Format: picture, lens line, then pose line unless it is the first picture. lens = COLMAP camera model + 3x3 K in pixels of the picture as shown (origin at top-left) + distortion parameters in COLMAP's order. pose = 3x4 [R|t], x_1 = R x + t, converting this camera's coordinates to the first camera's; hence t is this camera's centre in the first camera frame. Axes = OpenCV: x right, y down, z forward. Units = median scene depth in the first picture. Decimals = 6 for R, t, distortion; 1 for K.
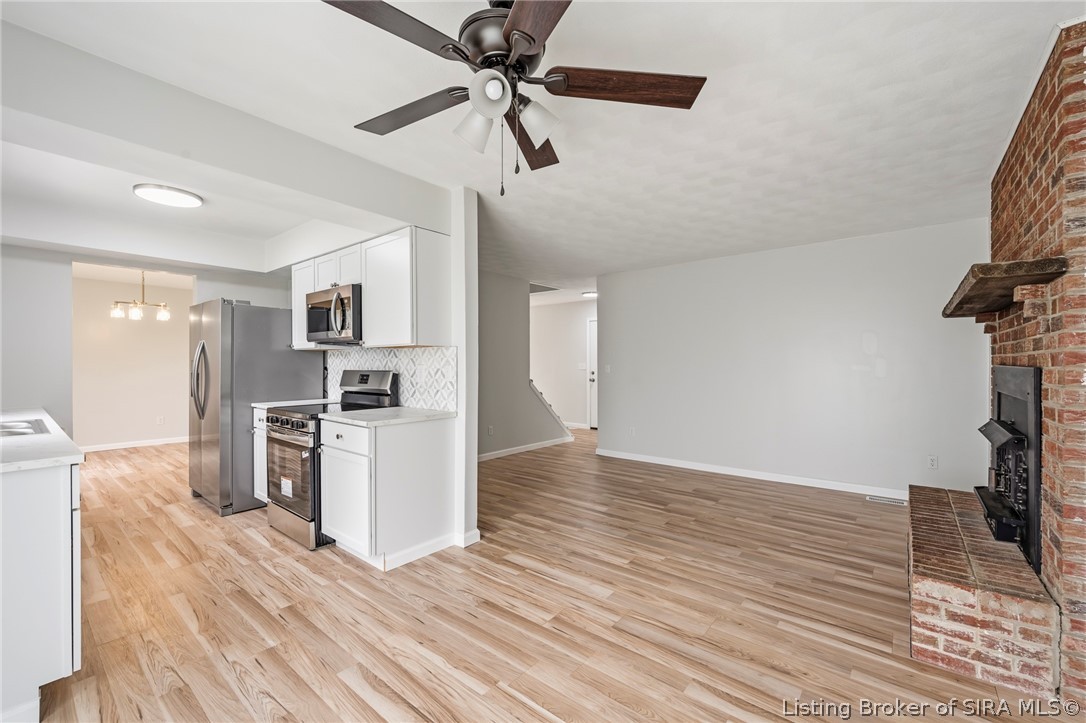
lens RADIAL K [[439.4, 0, 543.0], [0, 439.4, 361.5], [0, 0, 1]] dist [-0.001572, 0.000260]
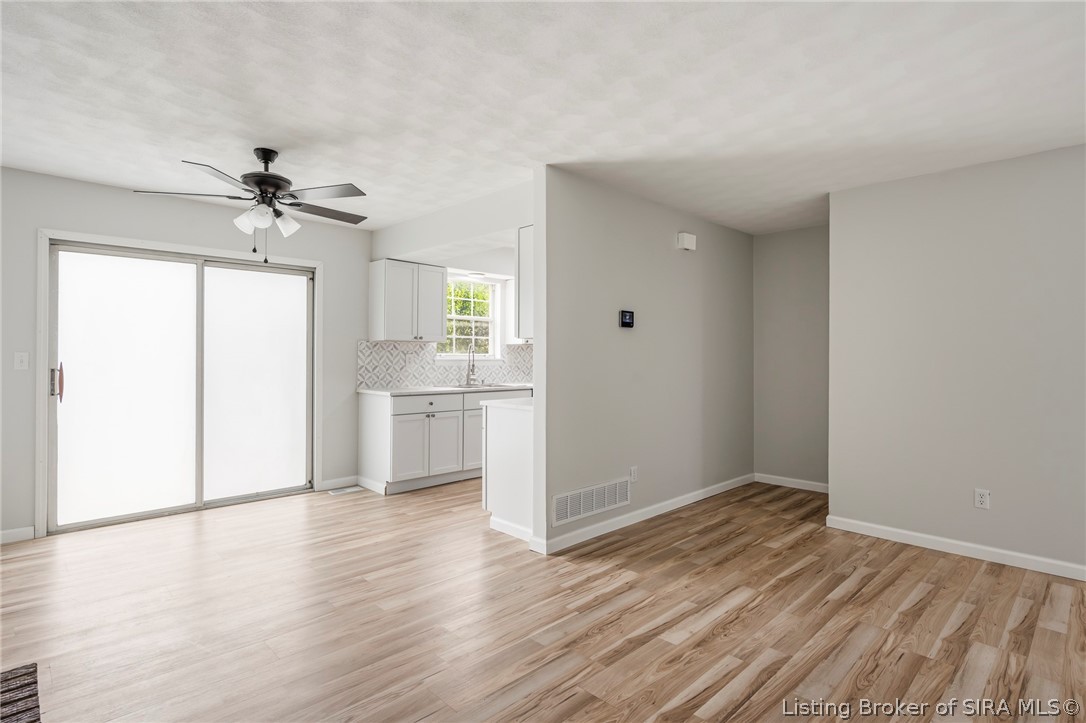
lens RADIAL K [[548.2, 0, 541.5], [0, 548.2, 349.4], [0, 0, 1]] dist [0.005550, 0.000606]
pose [[-0.116891, -0.011737, -0.993075, 1.049676], [0.008487, 0.999882, -0.012817, 0.006965], [0.993108, -0.009926, -0.116778, 1.225874]]
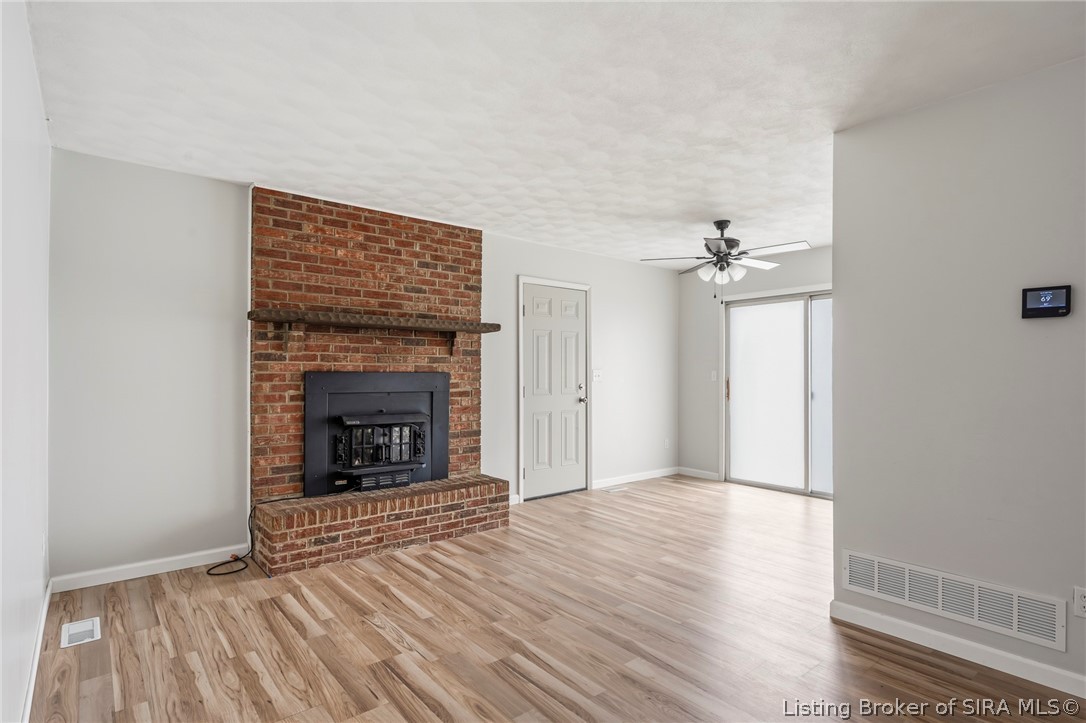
lens RADIAL K [[536.7, 0, 543.0], [0, 536.7, 361.5], [0, 0, 1]] dist [0.003002, 0.000230]
pose [[-0.982006, 0.002731, 0.188831, 0.165566], [-0.003238, 0.999505, -0.031295, 0.020722], [-0.188823, -0.031344, -0.981511, 2.143277]]
